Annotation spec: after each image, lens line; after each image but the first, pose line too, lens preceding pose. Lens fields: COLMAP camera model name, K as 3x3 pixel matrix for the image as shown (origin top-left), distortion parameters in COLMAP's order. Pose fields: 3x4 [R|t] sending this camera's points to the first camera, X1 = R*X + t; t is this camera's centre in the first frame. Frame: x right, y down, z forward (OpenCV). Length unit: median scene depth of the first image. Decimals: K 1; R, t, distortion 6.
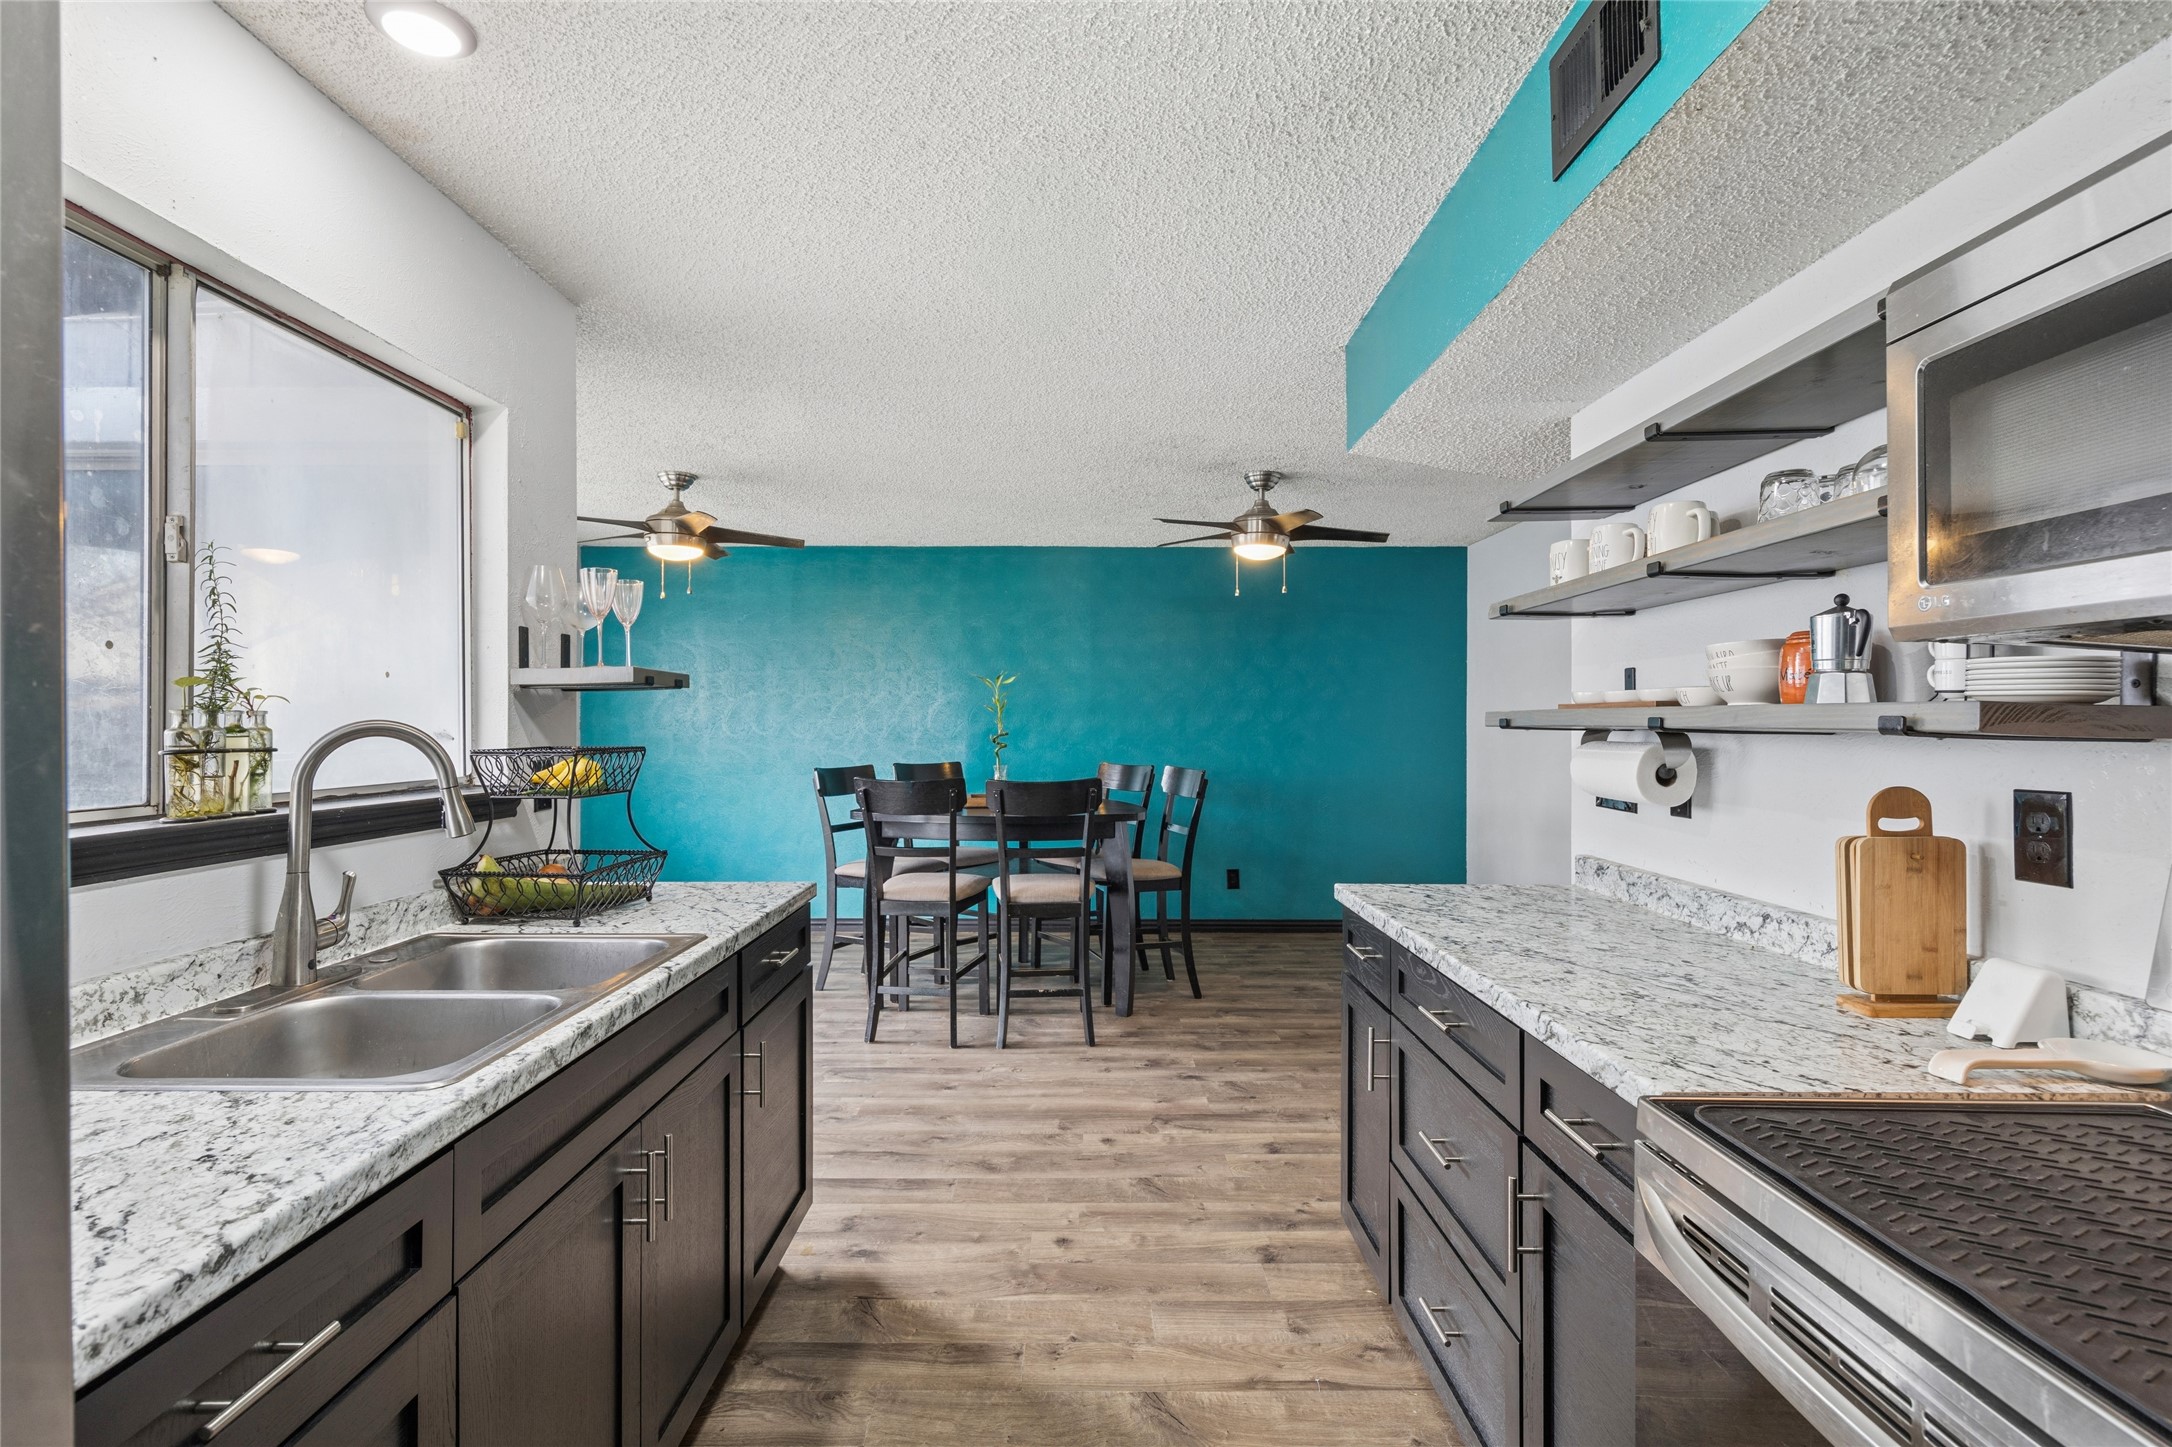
lens RADIAL K [[996.5, 0, 1077.2], [0, 996.5, 725.7], [0, 0, 1]] dist [-0.008154, 0.000252]
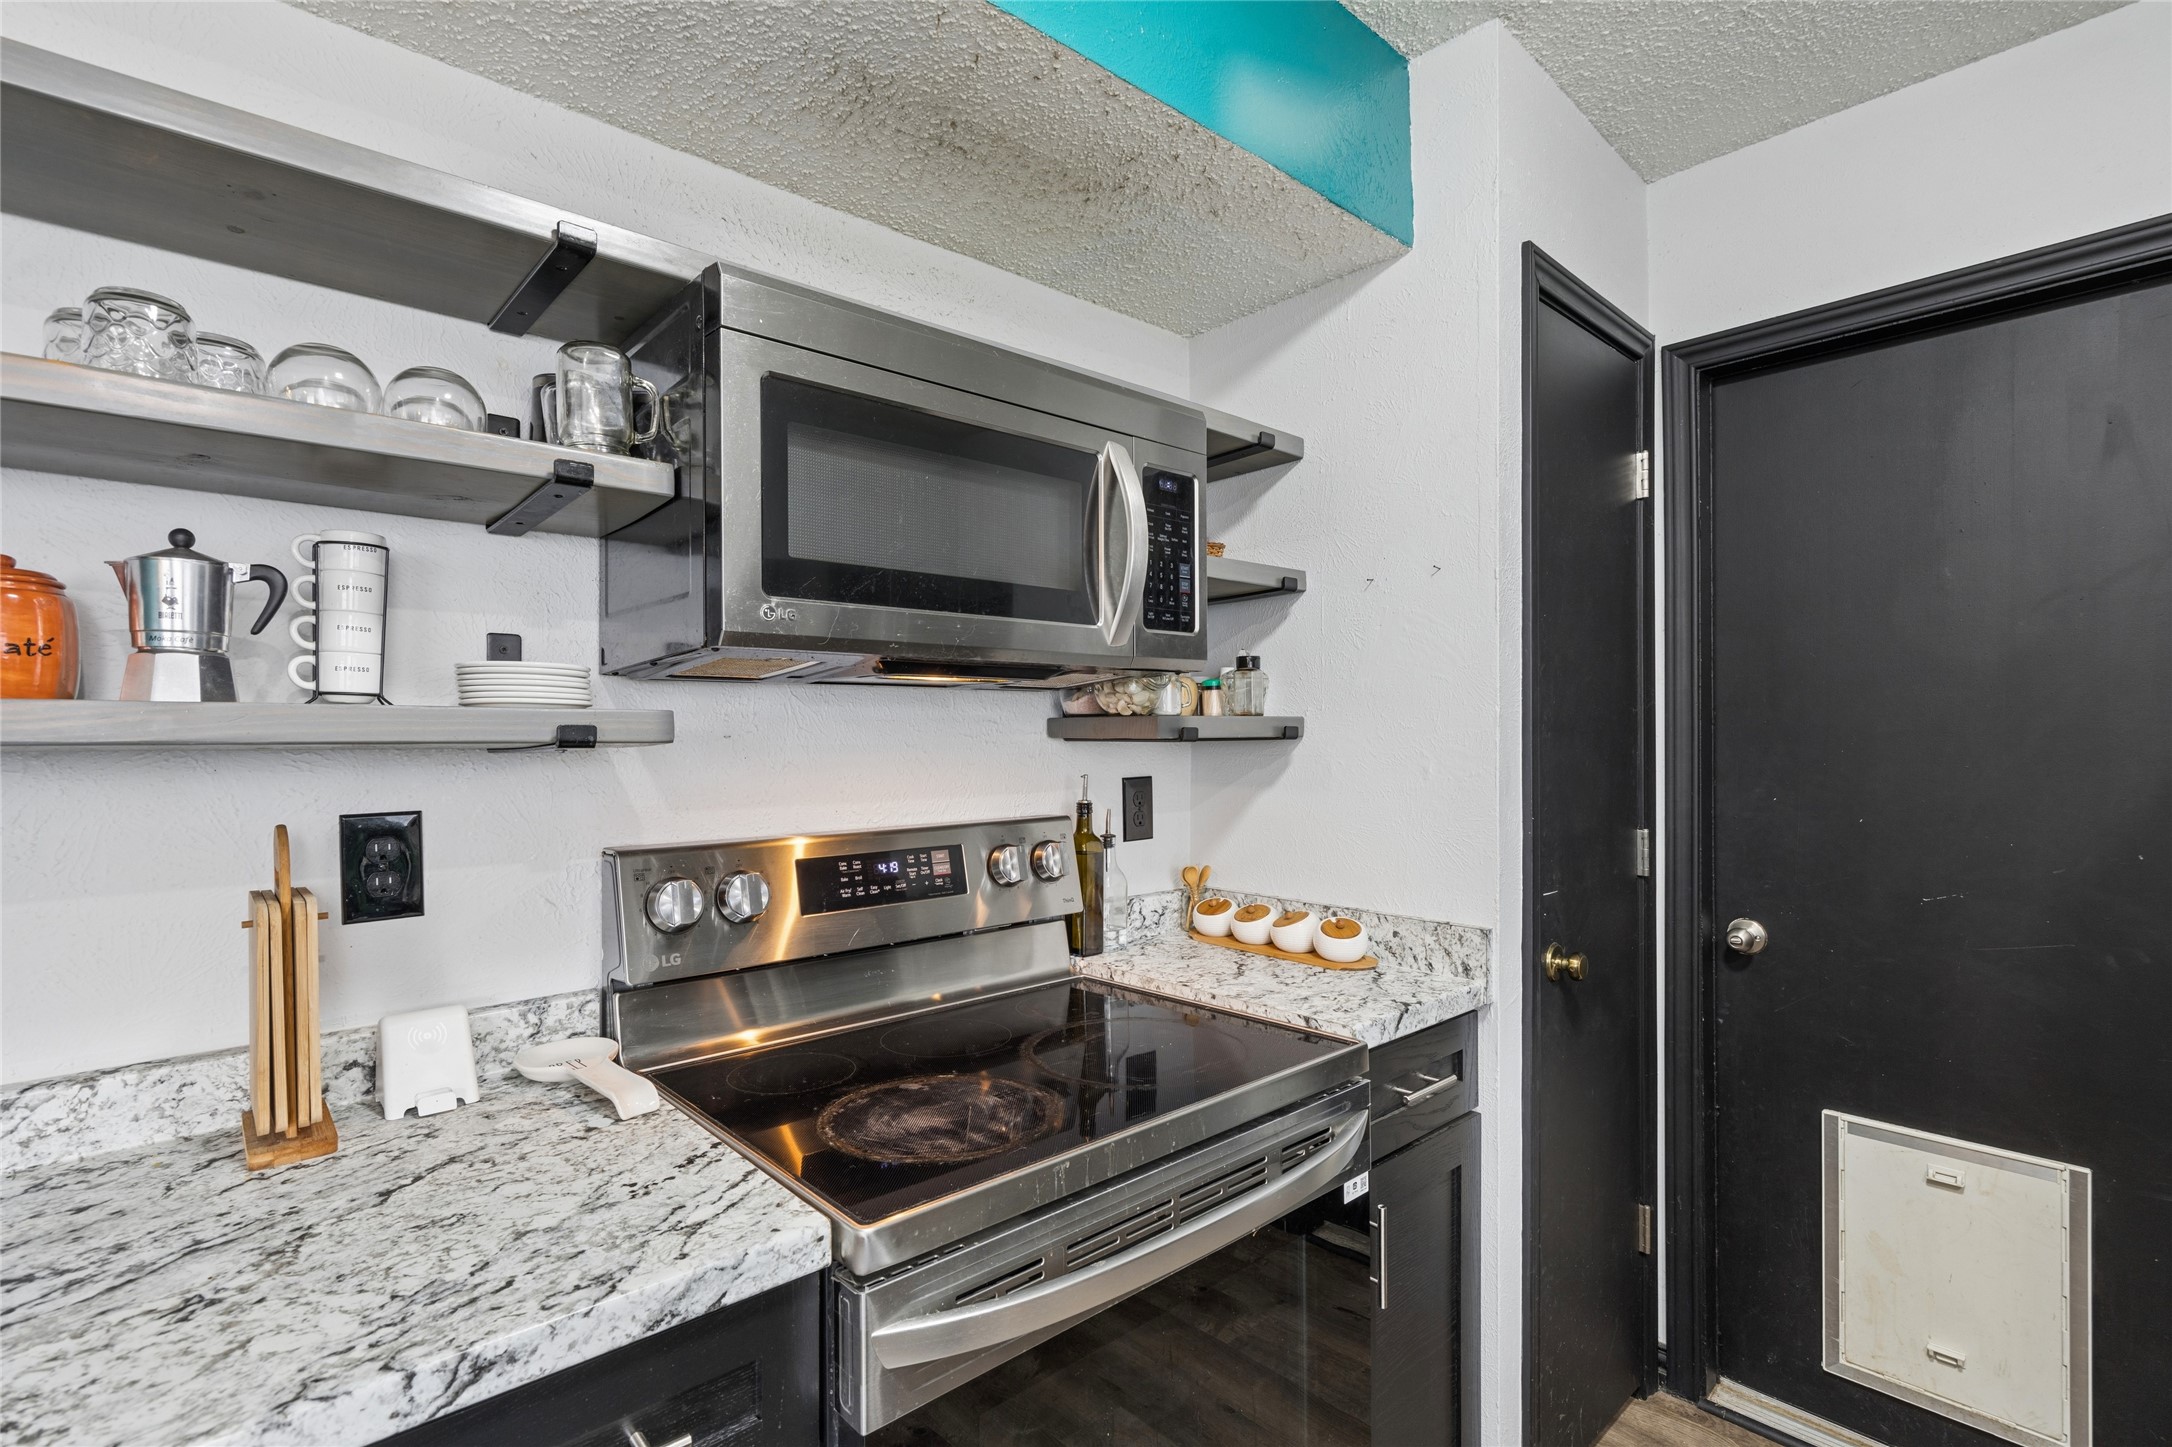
lens RADIAL K [[996.5, 0, 1077.2], [0, 996.5, 725.7], [0, 0, 1]] dist [-0.008154, 0.000252]
pose [[-0.672879, 0.000383, 0.739752, -0.090702], [-0.001518, 0.999997, -0.001899, -0.013877], [-0.739751, -0.002401, -0.672877, 1.042597]]
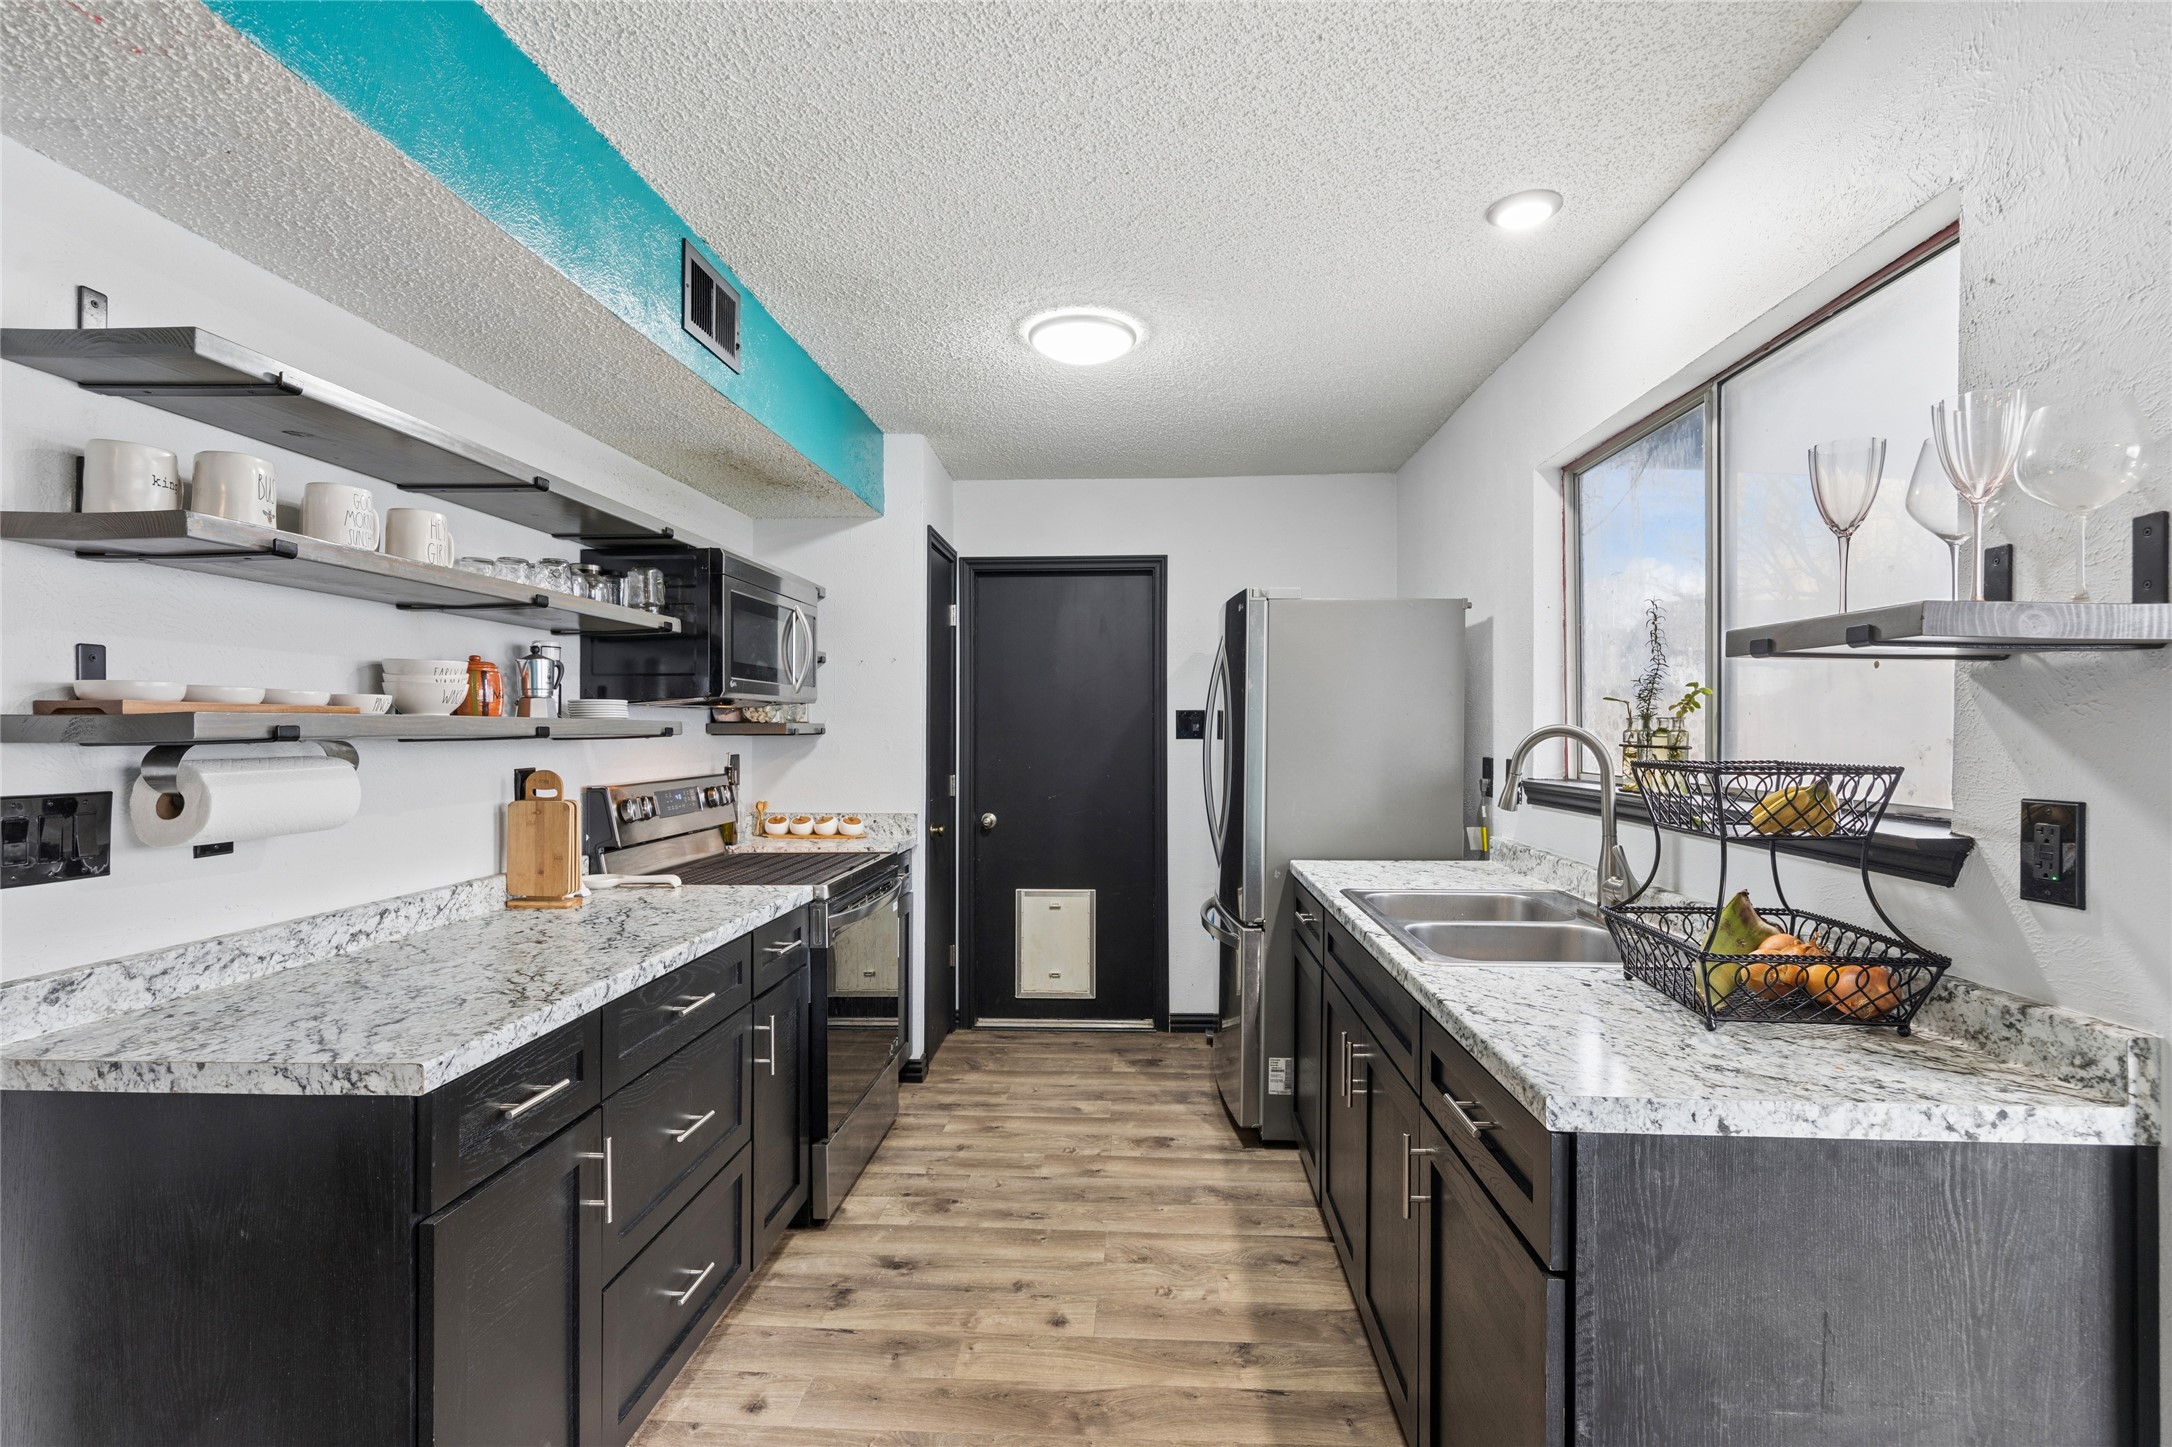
lens RADIAL K [[996.5, 0, 1077.2], [0, 996.5, 725.7], [0, 0, 1]] dist [-0.008154, 0.000252]
pose [[-0.998336, -0.005740, 0.057382, -0.130673], [-0.006008, 0.999972, -0.004491, -0.014210], [-0.057355, -0.004828, -0.998342, 1.968513]]
